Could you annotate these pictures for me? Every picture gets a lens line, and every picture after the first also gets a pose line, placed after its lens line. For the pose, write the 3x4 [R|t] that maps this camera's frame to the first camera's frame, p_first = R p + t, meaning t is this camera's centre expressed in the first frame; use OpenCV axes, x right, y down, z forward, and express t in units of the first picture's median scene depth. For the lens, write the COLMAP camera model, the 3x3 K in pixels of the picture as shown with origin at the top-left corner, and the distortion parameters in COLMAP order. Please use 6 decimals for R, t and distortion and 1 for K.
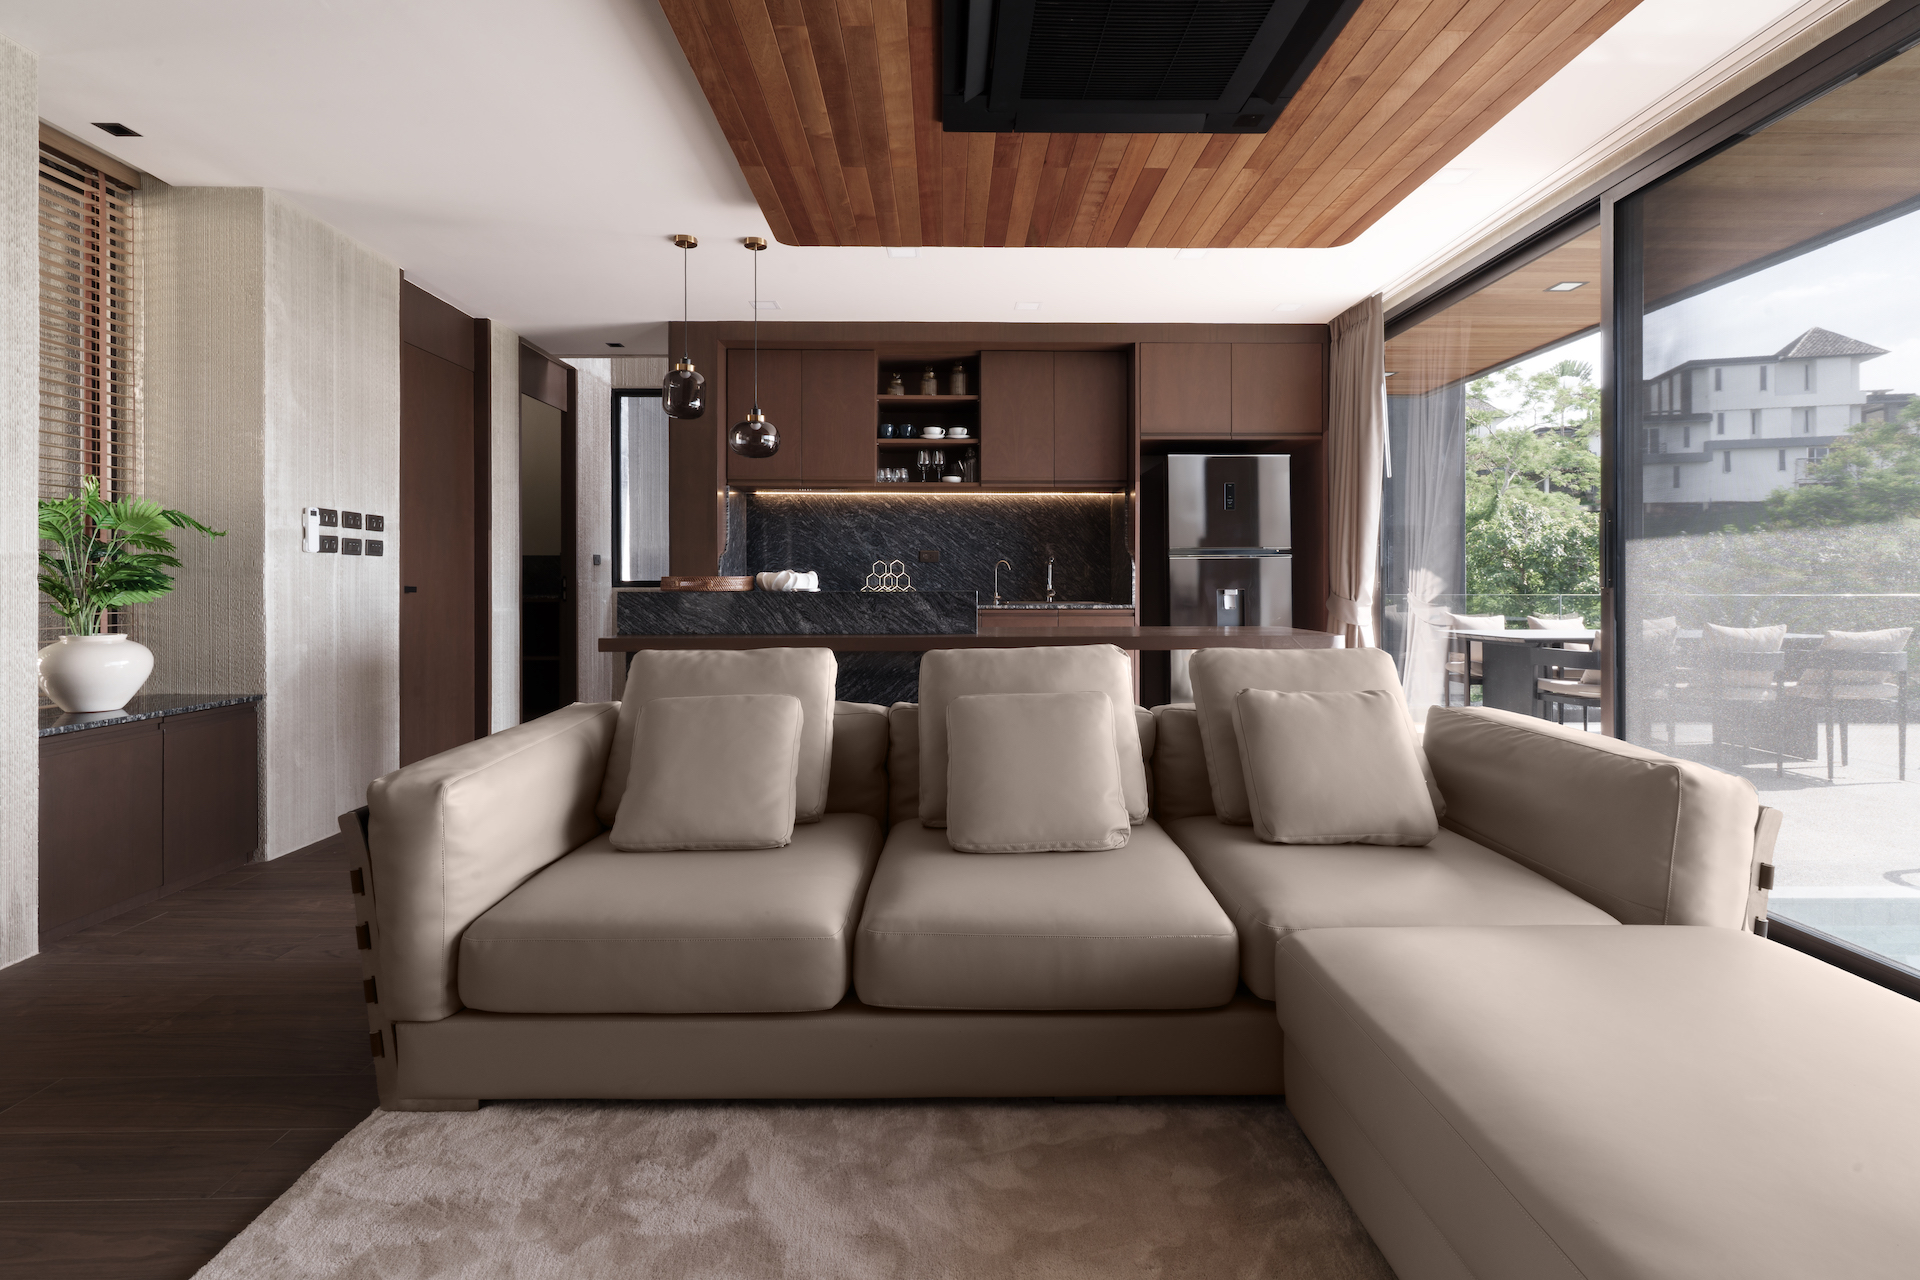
lens RADIAL K [[937.0, 0, 957.0], [0, 937.0, 586.0], [0, 0, 1]] dist [0.001766, 0.000985]
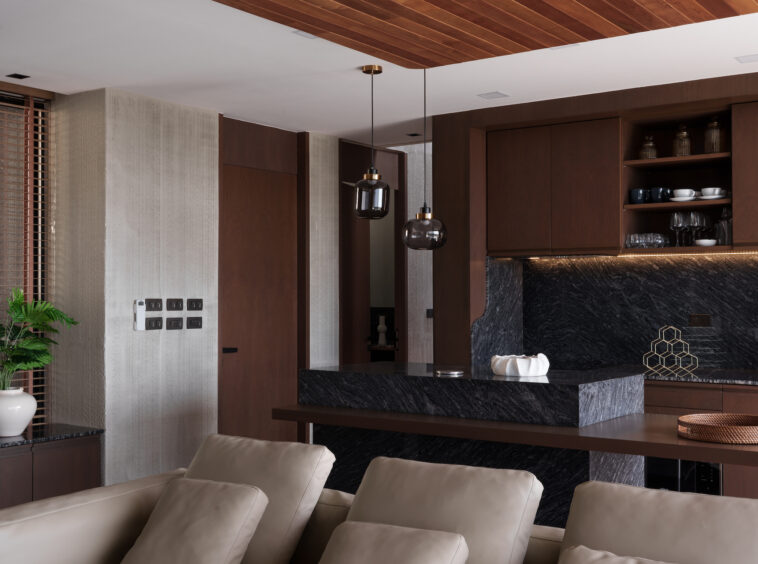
lens RADIAL K [[936.8, 0, 379.0], [0, 936.8, 282.0], [0, 0, 1]] dist [0.000221, -0.004219]
pose [[0.801934, -0.004138, -0.597398, 0.424544], [-0.004479, 0.999906, -0.012939, -0.085873], [0.597396, 0.013052, 0.801840, 0.062811]]
